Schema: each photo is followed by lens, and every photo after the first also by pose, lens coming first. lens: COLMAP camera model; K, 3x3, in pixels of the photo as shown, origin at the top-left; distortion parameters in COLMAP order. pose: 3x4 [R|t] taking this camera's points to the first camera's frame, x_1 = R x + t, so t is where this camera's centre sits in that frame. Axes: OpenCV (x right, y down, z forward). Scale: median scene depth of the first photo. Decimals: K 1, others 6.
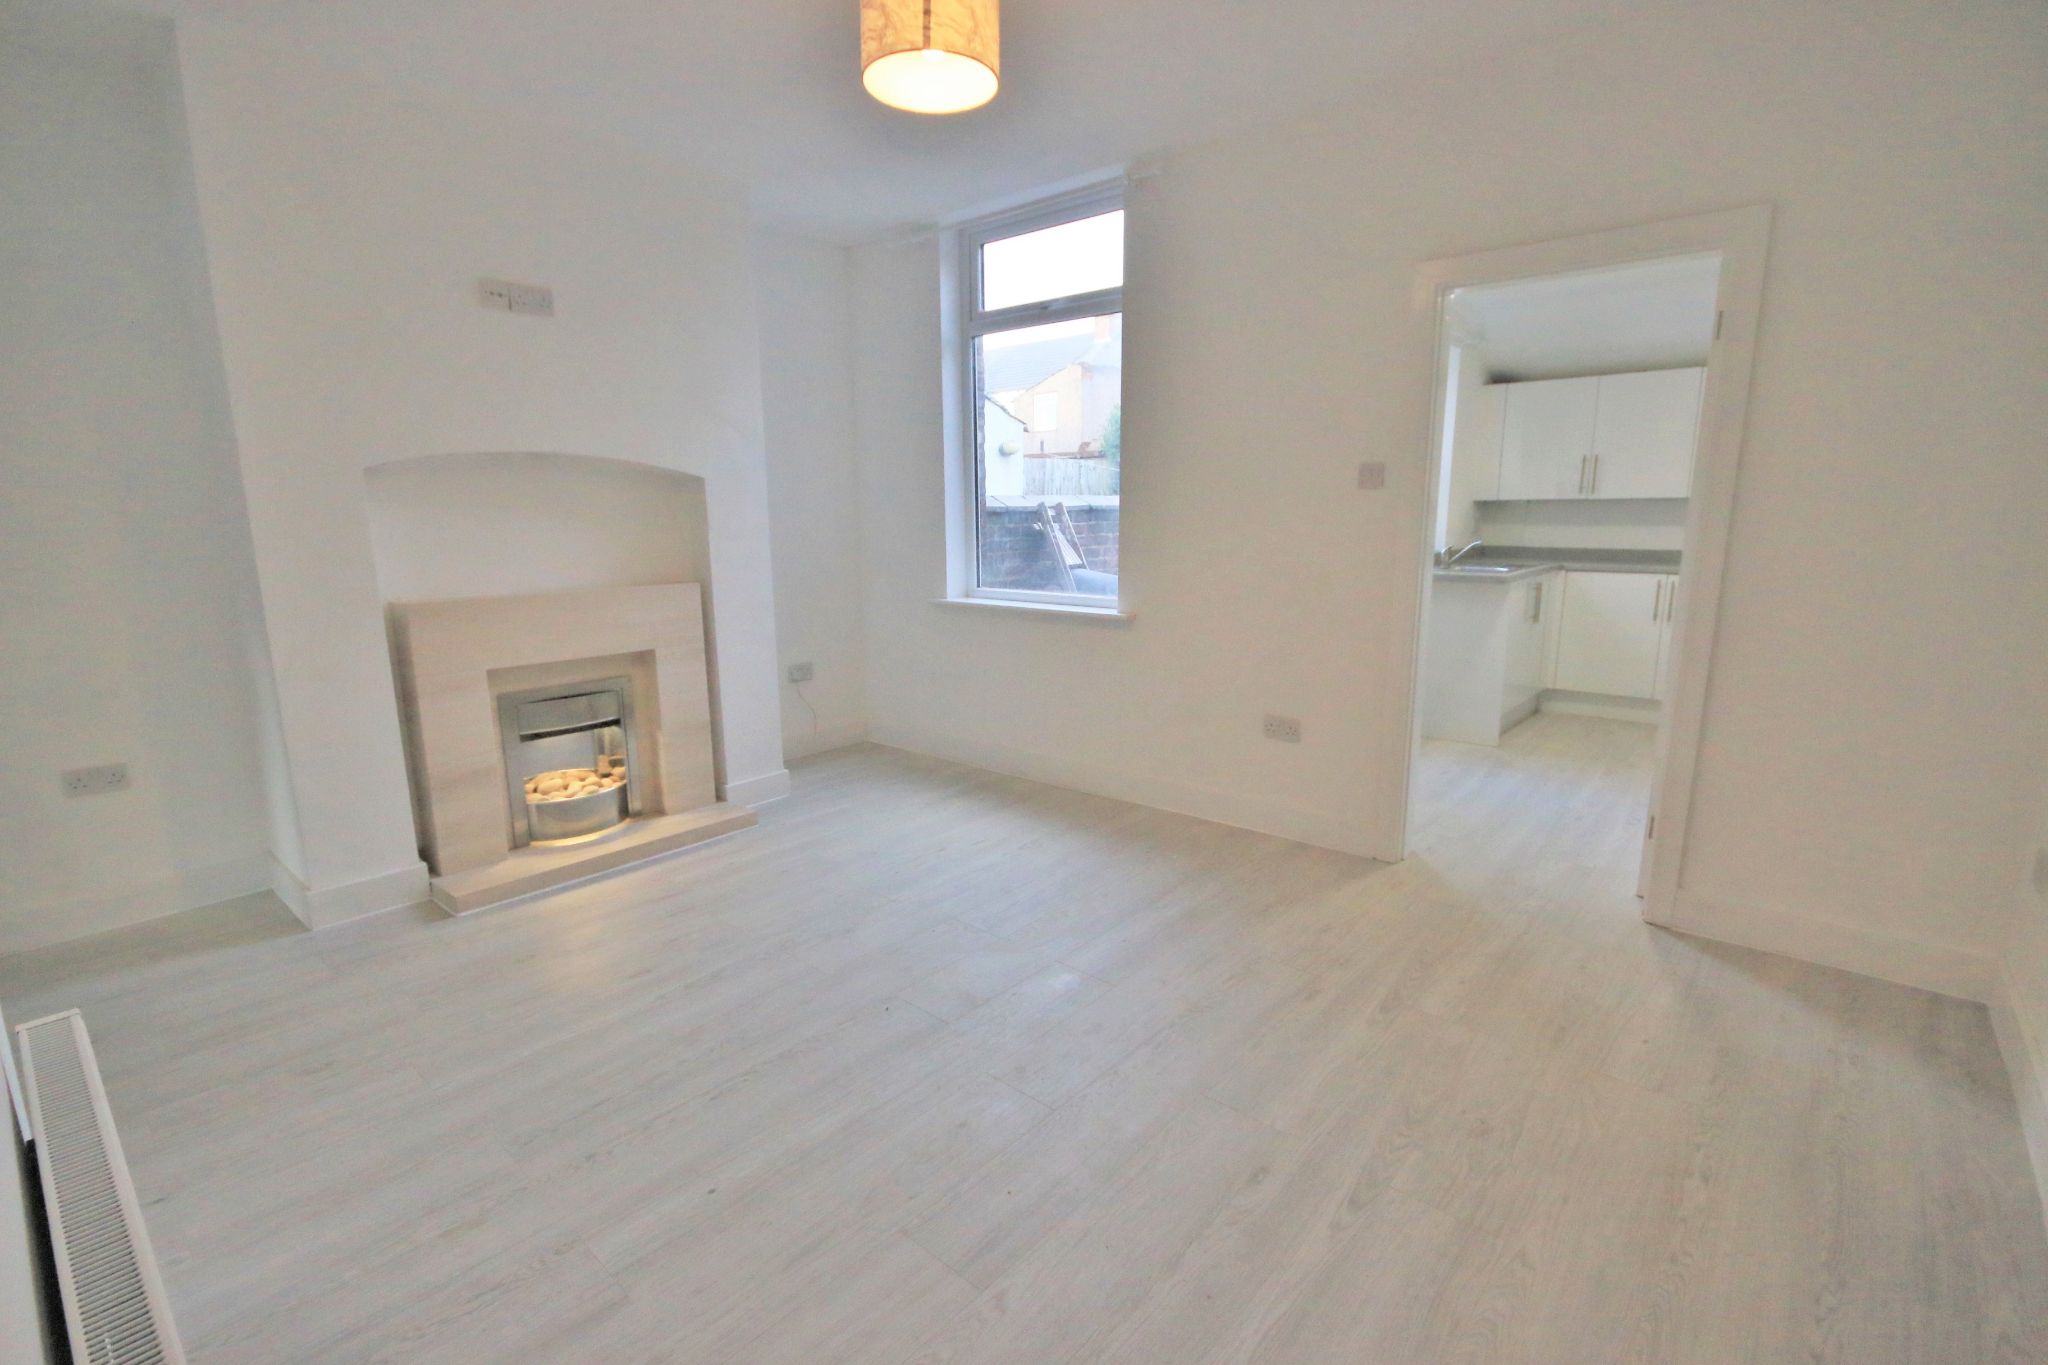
lens RADIAL K [[931.5, 0, 1024.0], [0, 931.5, 682.5], [0, 0, 1]] dist [0.002685, 0.000462]
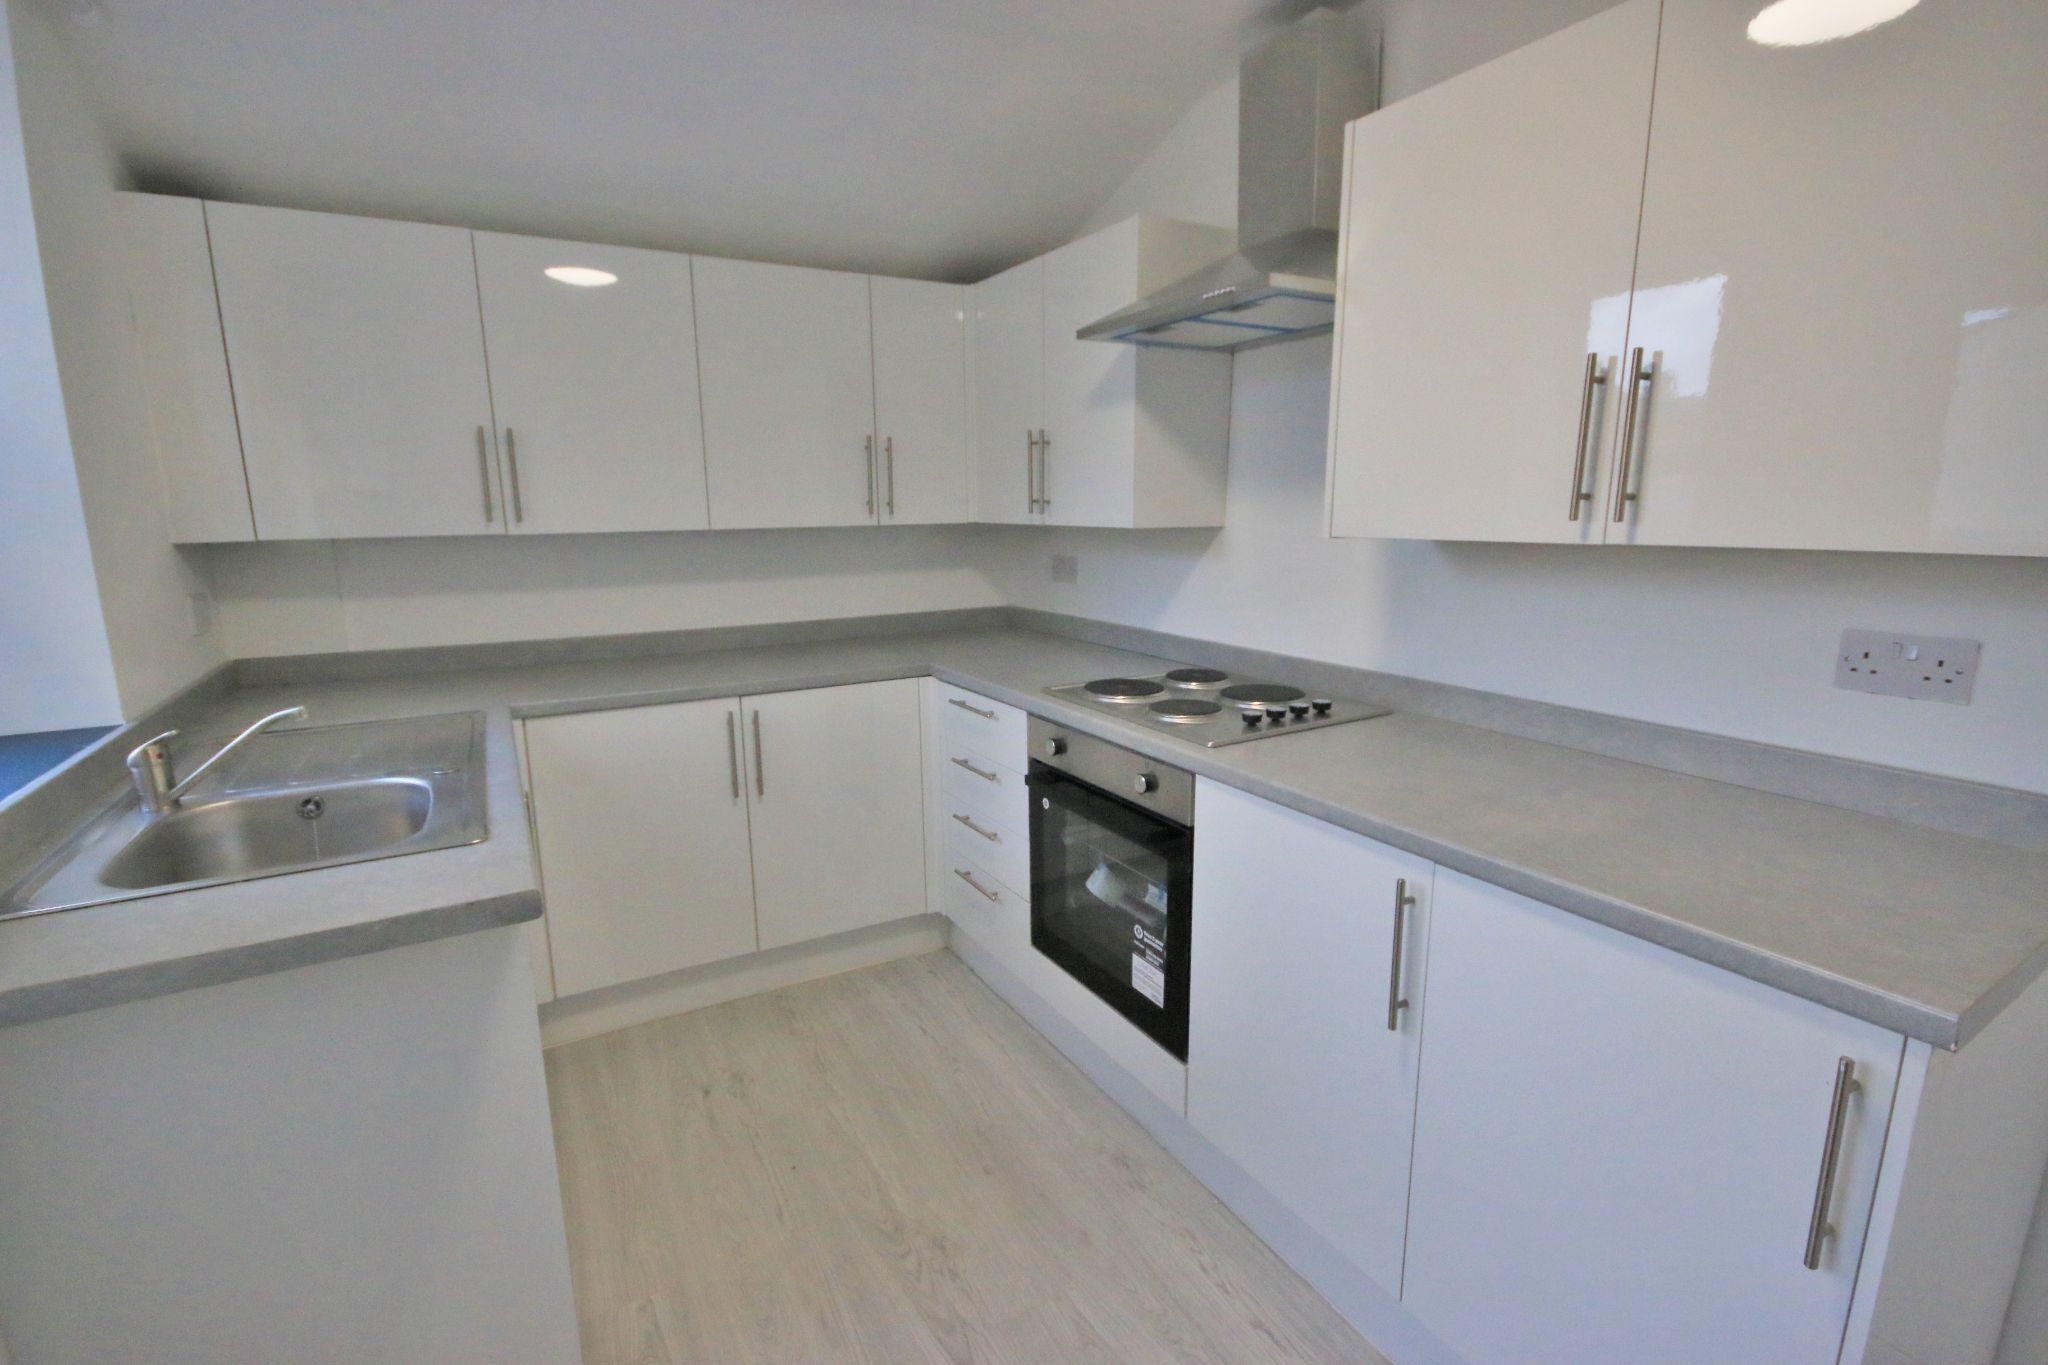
lens RADIAL K [[931.5, 0, 1024.0], [0, 931.5, 682.5], [0, 0, 1]] dist [0.002685, 0.000462]
pose [[0.323623, -0.174719, 0.929915, 0.271267], [0.185809, 0.975402, 0.118601, -0.135474], [-0.927762, 0.134404, 0.348127, 0.631709]]
